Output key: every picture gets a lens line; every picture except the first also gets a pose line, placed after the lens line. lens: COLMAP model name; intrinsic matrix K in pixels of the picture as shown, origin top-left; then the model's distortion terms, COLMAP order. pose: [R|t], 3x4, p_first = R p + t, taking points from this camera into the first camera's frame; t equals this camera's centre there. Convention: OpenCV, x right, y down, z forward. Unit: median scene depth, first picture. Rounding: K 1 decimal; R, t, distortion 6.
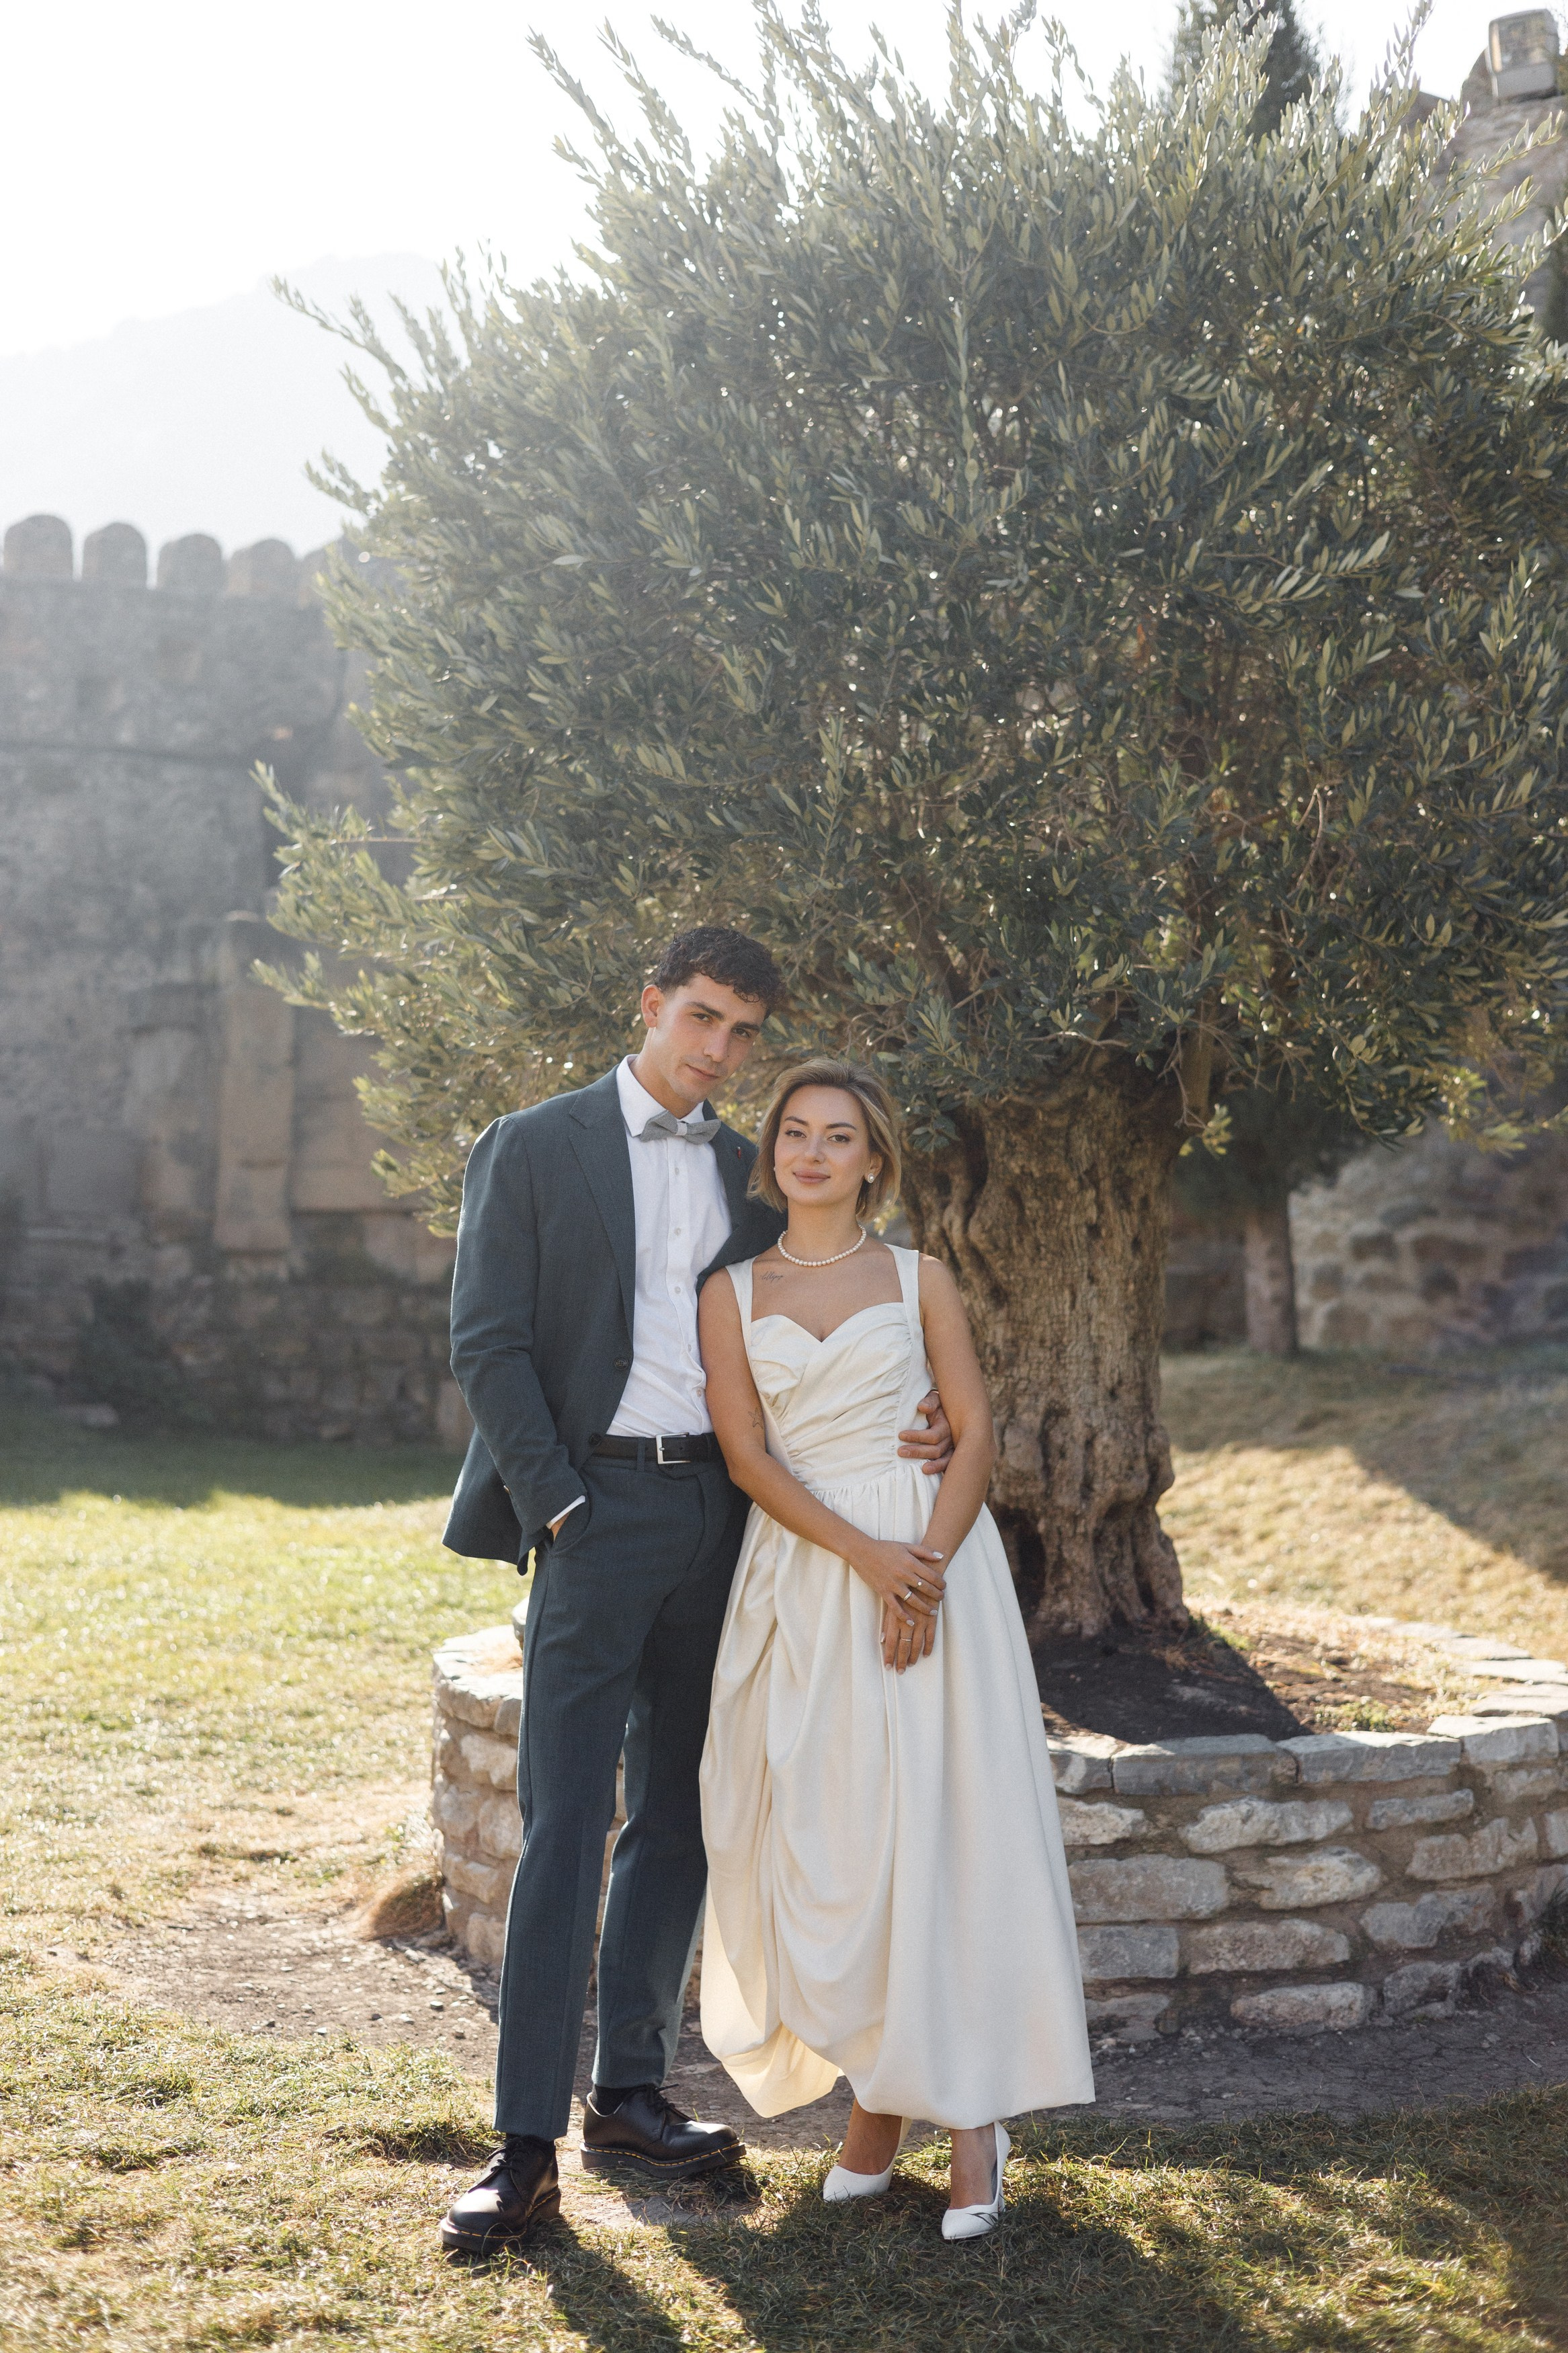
lens RADIAL K [[3278.3, 0, 778.6], [0, 3278.3, 1172.0], [0, 0, 1]] dist [0.007721, 0.037133]
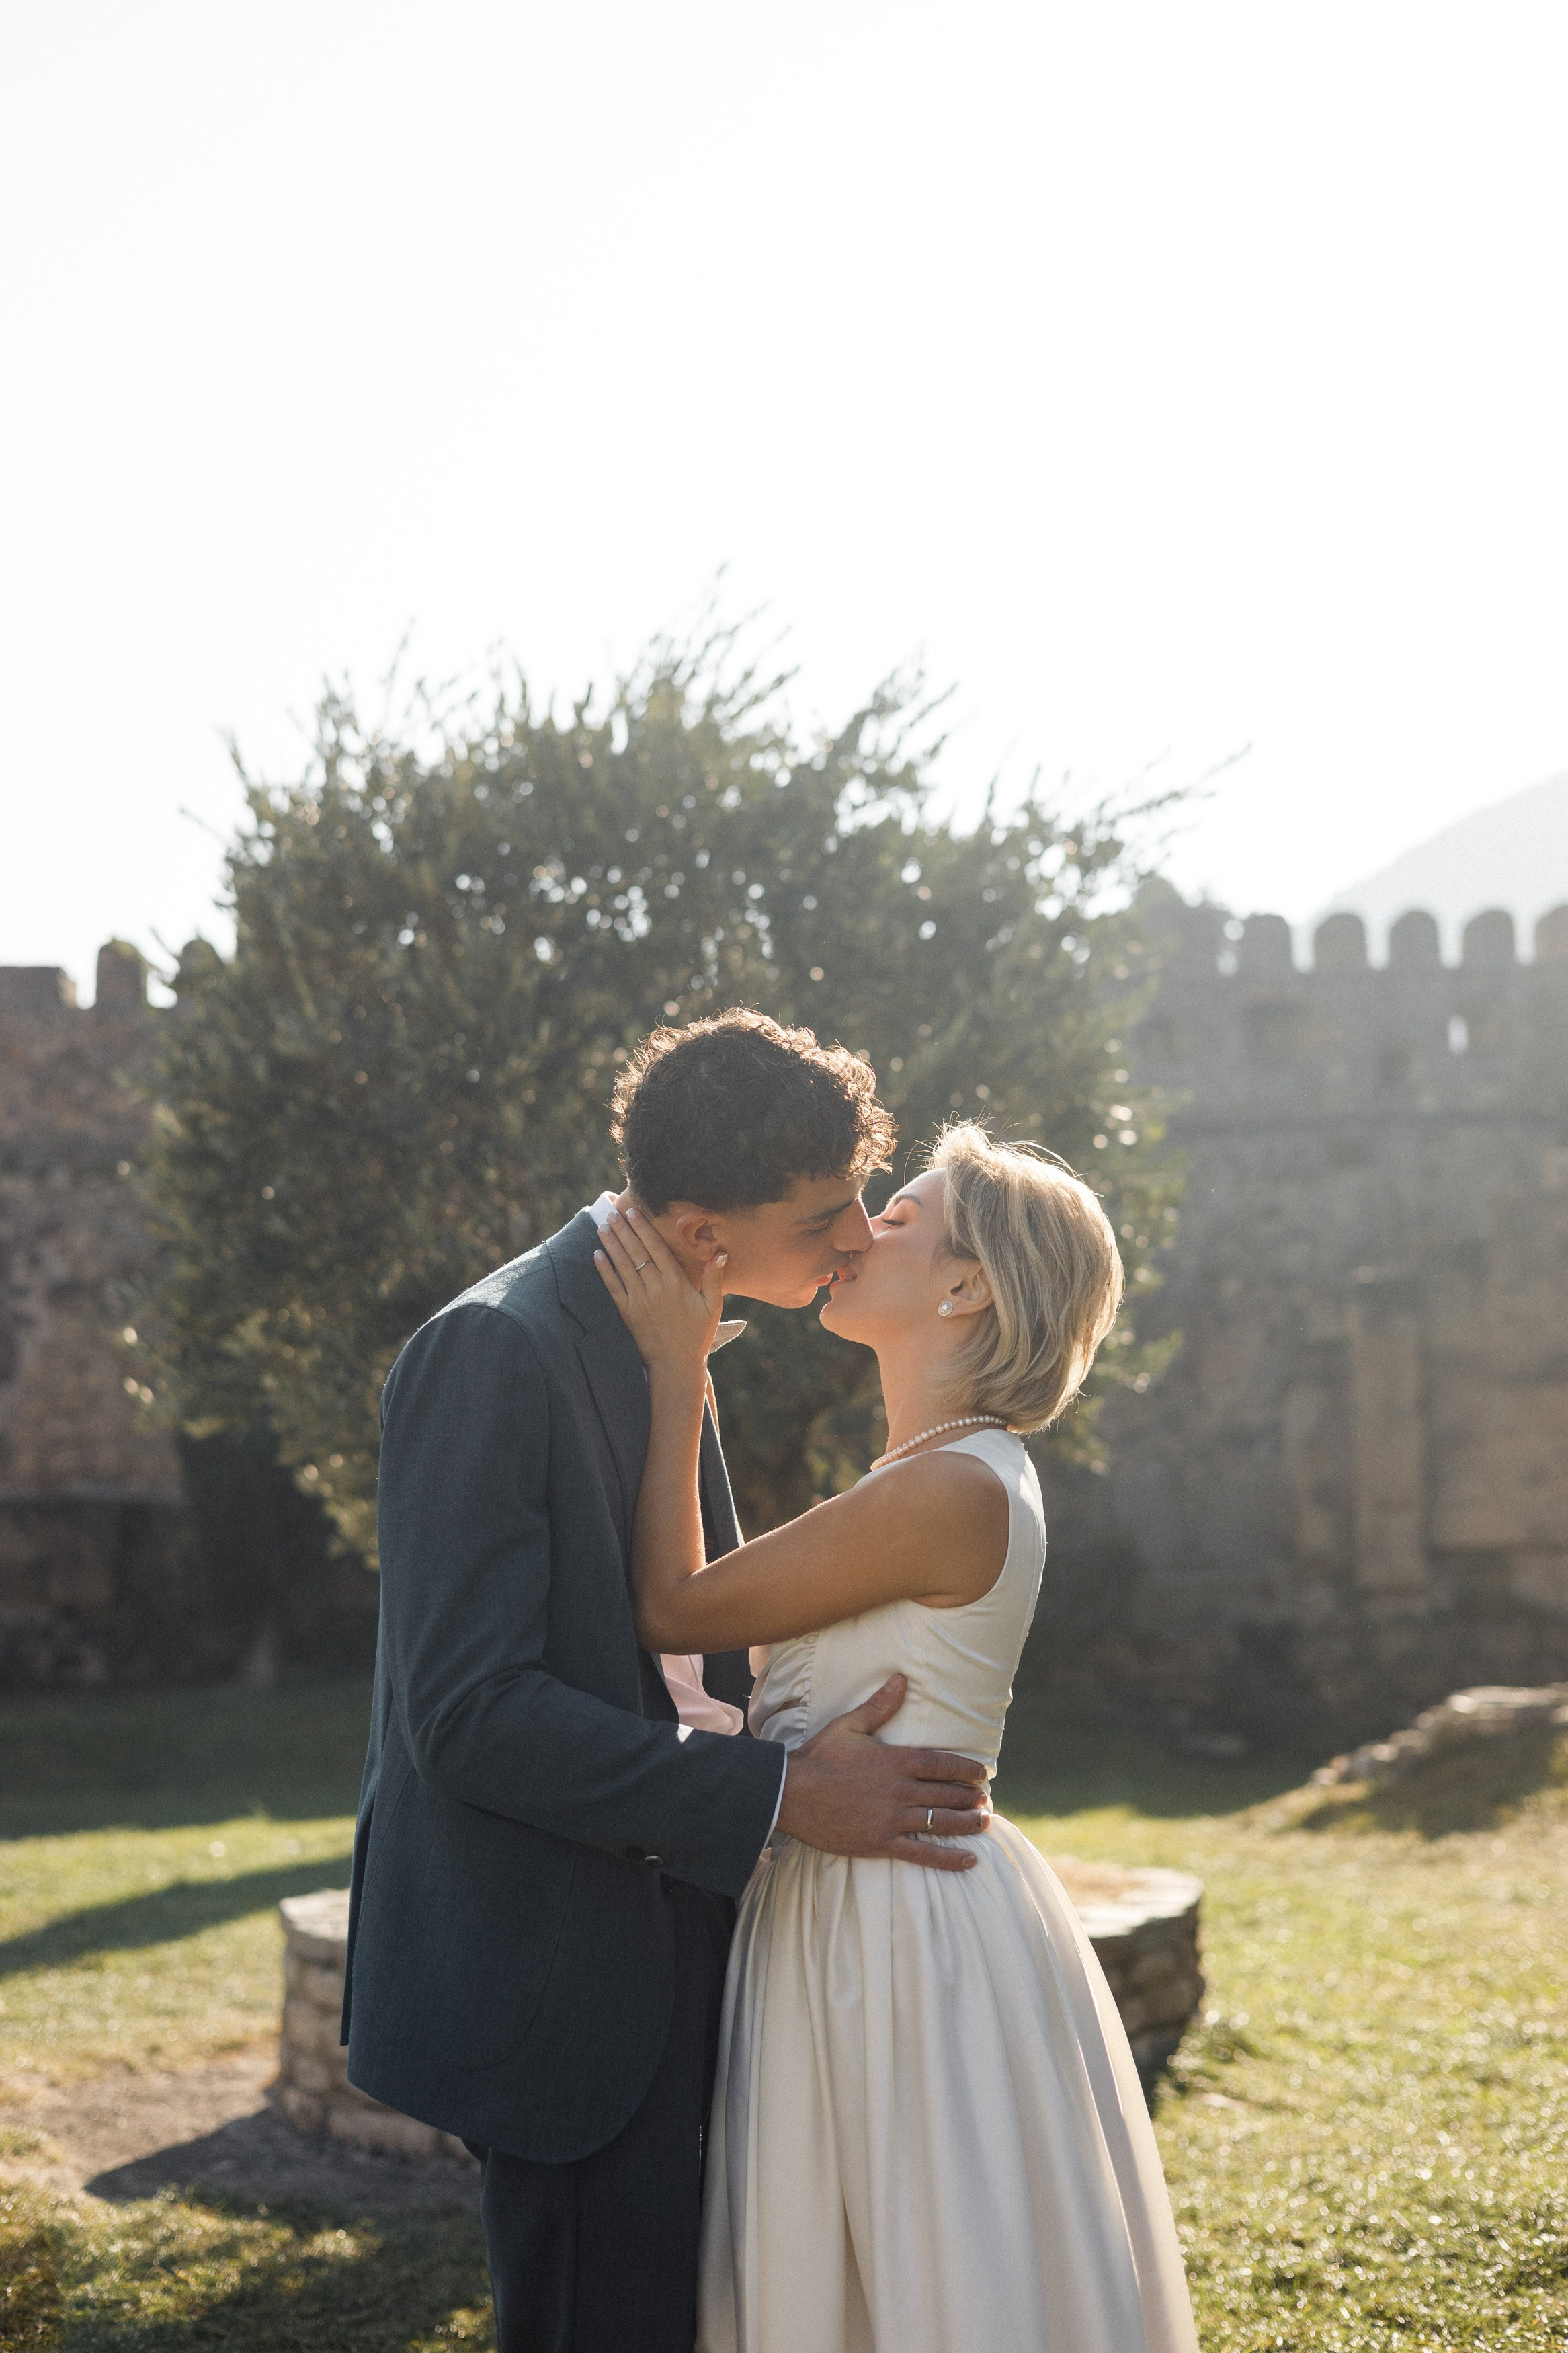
lens RADIAL K [[3293.2, 0, 775.7], [0, 3293.2, 1168.8], [0, 0, 1]] dist [0.000856, 0.055193]
pose [[0.857908, -0.091978, -0.505503, 0.776794], [0.037393, 0.992414, -0.117112, 0.023141], [0.512440, 0.081570, 0.854840, -0.088572]]
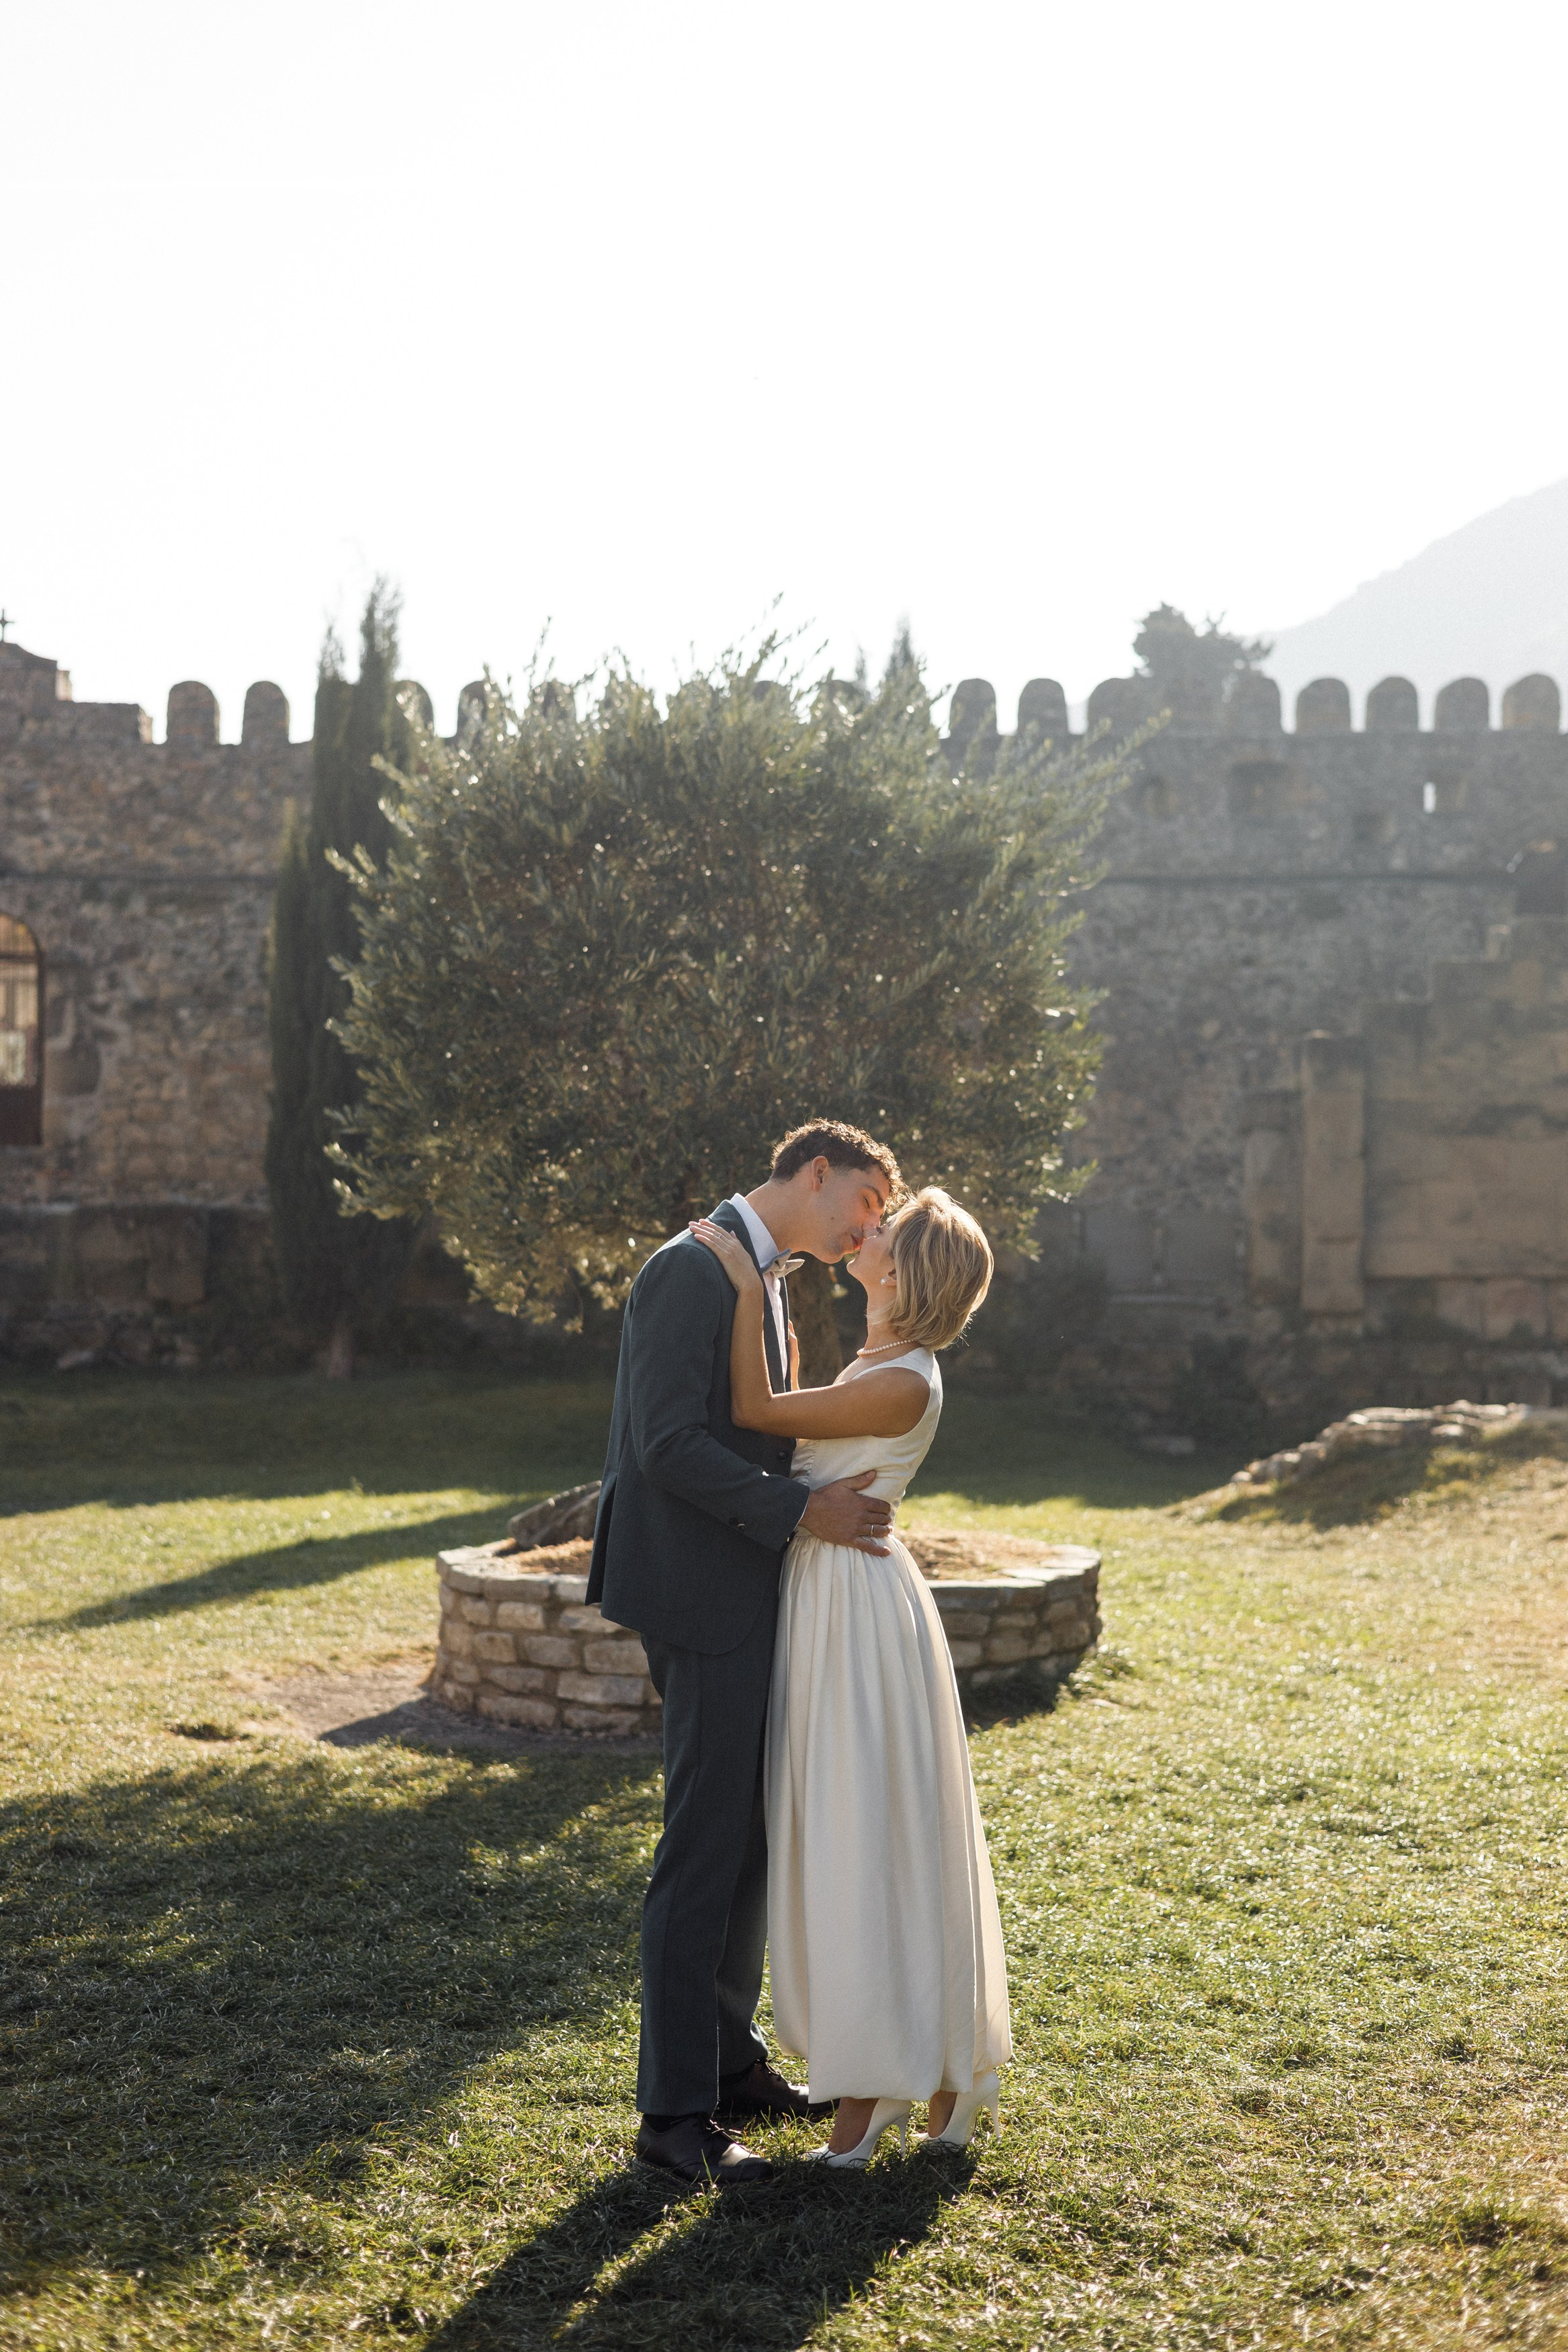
lens RADIAL K [[3314.6, 0, 775.6], [0, 3314.6, 1173.2], [0, 0, 1]] dist [-0.005238, 0.067087]
pose [[0.857781, -0.023533, -0.513476, 1.023406], [0.015070, 0.999673, -0.020640, -0.017029], [0.513794, 0.009966, 0.857856, -0.521352]]
